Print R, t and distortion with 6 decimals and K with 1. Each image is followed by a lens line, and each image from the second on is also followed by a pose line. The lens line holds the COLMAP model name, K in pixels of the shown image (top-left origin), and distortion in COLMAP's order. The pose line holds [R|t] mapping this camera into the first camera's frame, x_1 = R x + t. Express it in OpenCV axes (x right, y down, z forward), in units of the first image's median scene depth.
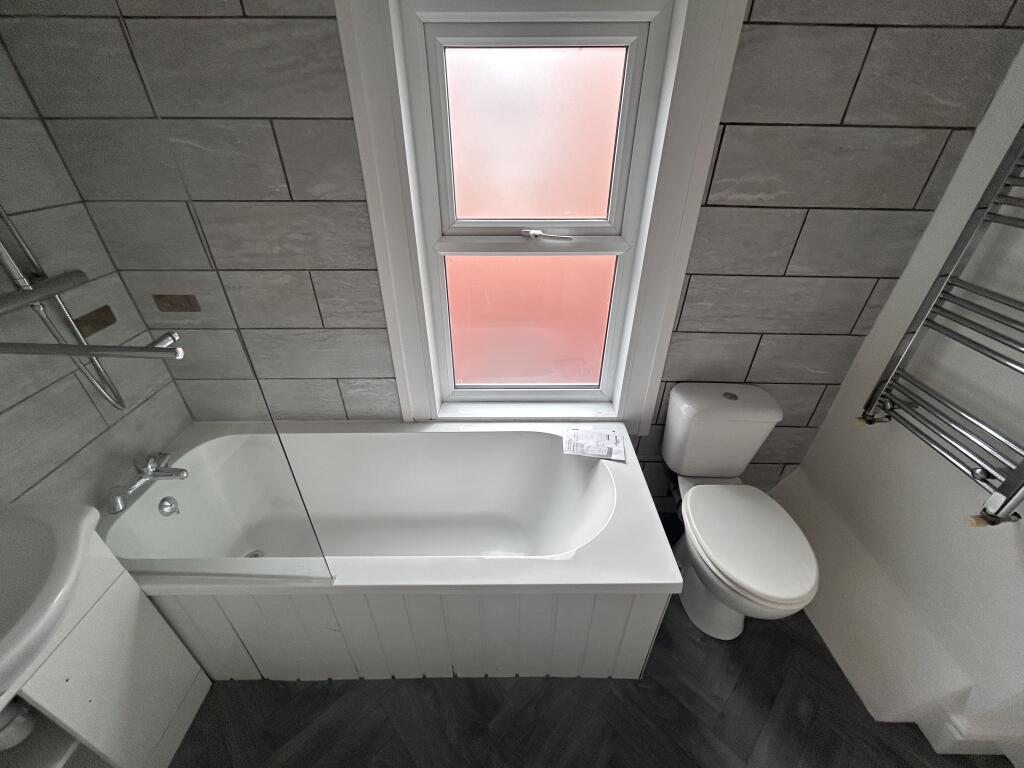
lens RADIAL K [[414.2, 0, 513.9], [0, 414.2, 383.2], [0, 0, 1]] dist [-0.002756, 0.000574]
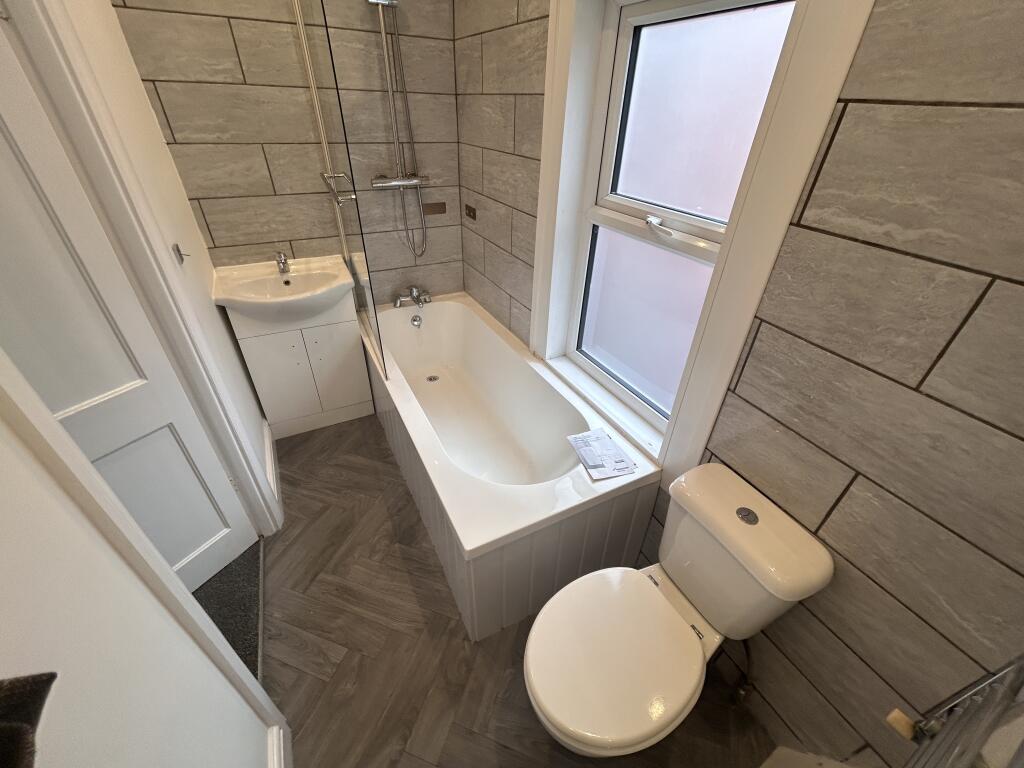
lens RADIAL K [[414.2, 0, 513.9], [0, 414.2, 383.2], [0, 0, 1]] dist [-0.002756, 0.000574]
pose [[0.466299, 0.504427, -0.726718, 0.807378], [-0.499861, 0.828021, 0.254007, -0.142277], [0.729866, 0.244815, 0.638249, 0.268427]]
